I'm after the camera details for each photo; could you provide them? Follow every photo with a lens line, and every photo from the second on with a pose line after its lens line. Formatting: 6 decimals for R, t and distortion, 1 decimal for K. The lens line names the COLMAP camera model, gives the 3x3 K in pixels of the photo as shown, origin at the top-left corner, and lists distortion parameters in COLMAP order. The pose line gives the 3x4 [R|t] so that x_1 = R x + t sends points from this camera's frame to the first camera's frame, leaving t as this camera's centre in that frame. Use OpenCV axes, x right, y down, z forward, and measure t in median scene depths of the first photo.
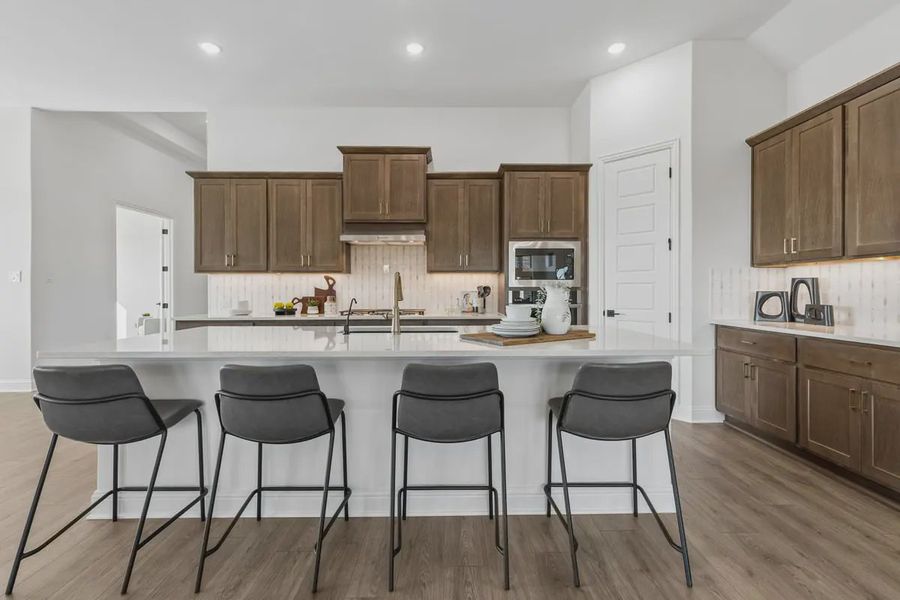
lens RADIAL K [[410.9, 0, 455.0], [0, 410.9, 291.4], [0, 0, 1]] dist [0.015250, -0.000733]
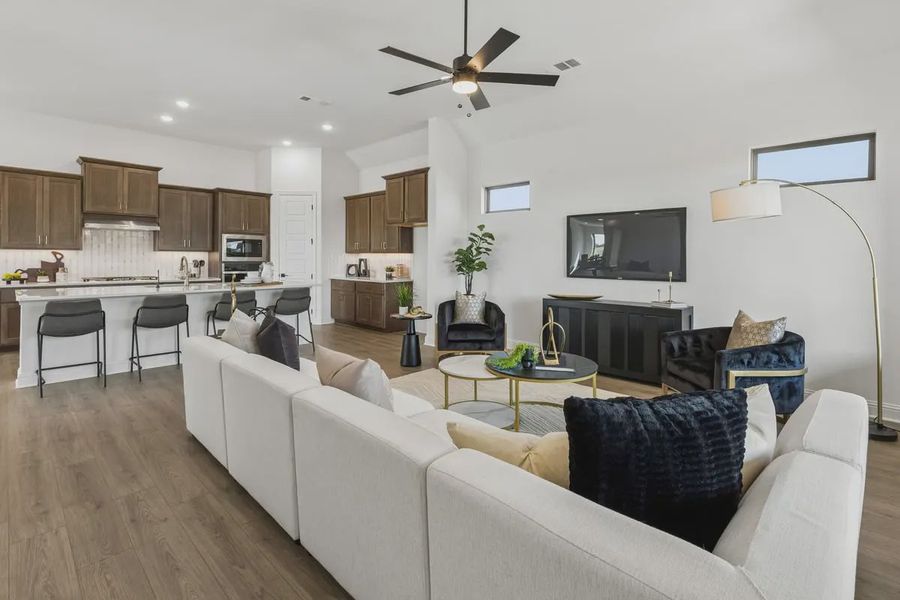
lens RADIAL K [[416.9, 0, 458.7], [0, 416.9, 262.2], [0, 0, 1]] dist [0.009009, -0.010016]
pose [[0.694931, -0.000799, 0.719076, -0.406000], [-0.006494, 0.999952, 0.007387, -0.024672], [-0.719047, -0.009803, 0.694892, -0.843853]]
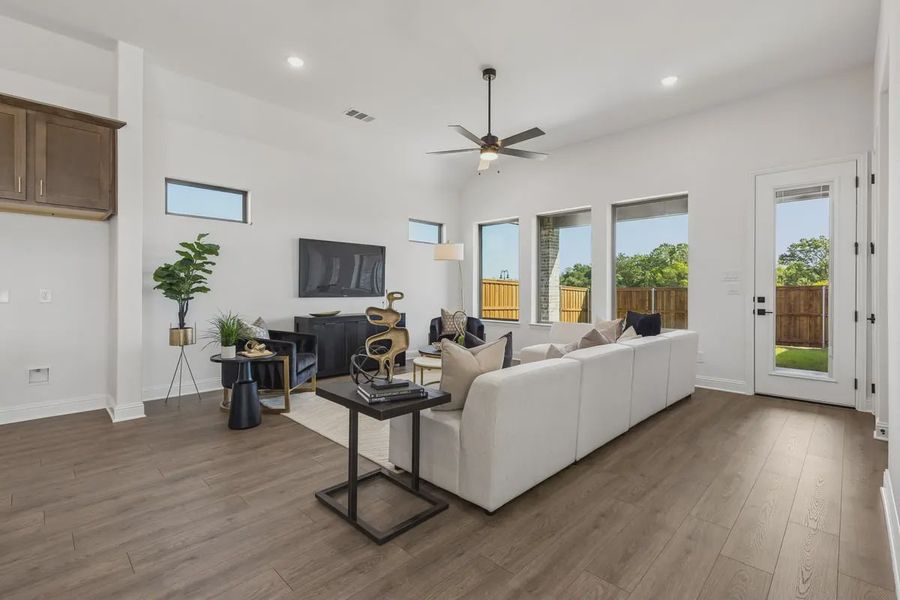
lens RADIAL K [[410.9, 0, 455.0], [0, 410.9, 291.4], [0, 0, 1]] dist [0.015250, -0.000733]
pose [[-0.706772, -0.010266, 0.707367, -0.530152], [-0.007045, 0.999947, 0.007473, -0.006275], [-0.707406, 0.000299, -0.706807, 0.312830]]
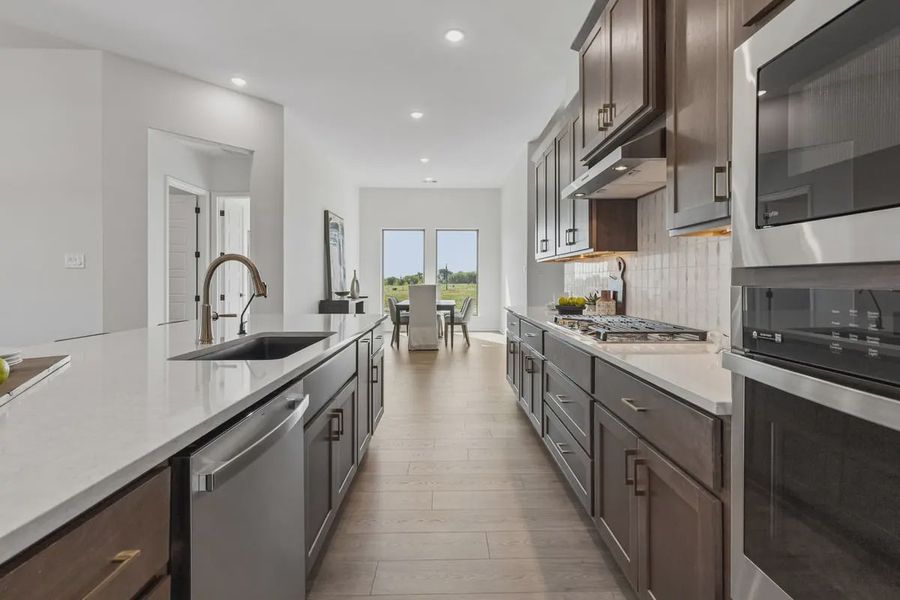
lens RADIAL K [[410.9, 0, 455.0], [0, 410.9, 291.4], [0, 0, 1]] dist [0.015250, -0.000733]
pose [[0.015985, 0.028546, -0.999465, 0.336849], [-0.000758, 0.999592, 0.028538, -0.004998], [0.999872, 0.000301, 0.016000, 0.814199]]
